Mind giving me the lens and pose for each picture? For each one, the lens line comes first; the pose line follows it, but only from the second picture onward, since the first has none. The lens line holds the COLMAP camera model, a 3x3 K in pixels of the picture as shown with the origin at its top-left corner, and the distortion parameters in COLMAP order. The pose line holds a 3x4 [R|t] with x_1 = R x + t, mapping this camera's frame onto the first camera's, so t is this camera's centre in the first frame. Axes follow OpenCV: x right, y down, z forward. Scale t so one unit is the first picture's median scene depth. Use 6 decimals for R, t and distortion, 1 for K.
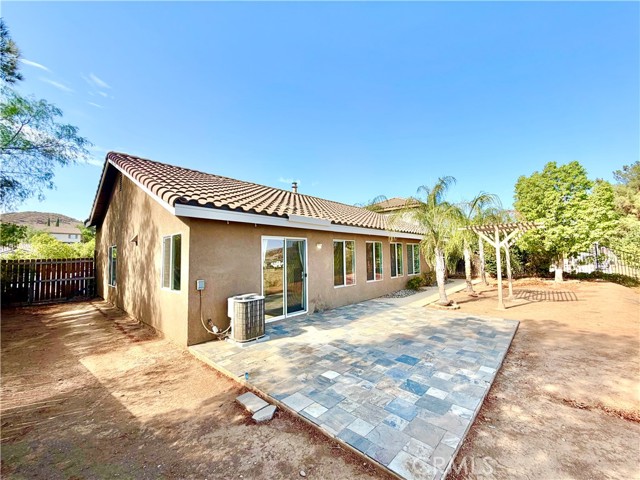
lens RADIAL K [[256.6, 0, 316.6], [0, 256.6, 240.8], [0, 0, 1]] dist [-0.001913, 0.000421]
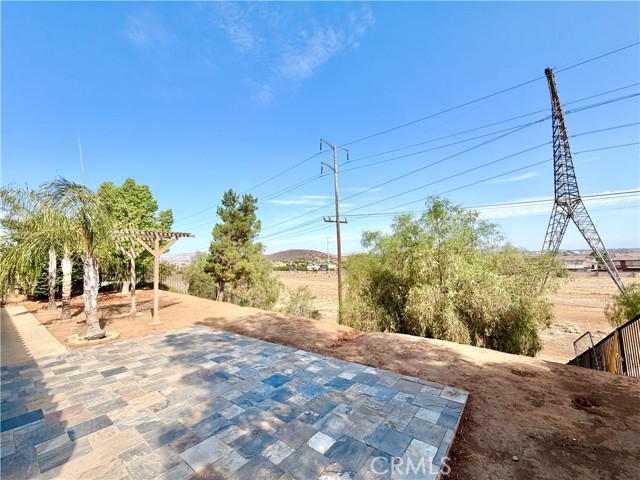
lens RADIAL K [[256.6, 0, 318.8], [0, 256.6, 238.7], [0, 0, 1]] dist [-0.001913, 0.000421]
pose [[-0.087999, 0.099330, 0.991156, -0.212084], [-0.020340, 0.994629, -0.101484, 0.032947], [-0.995913, -0.029090, -0.085507, 0.373152]]
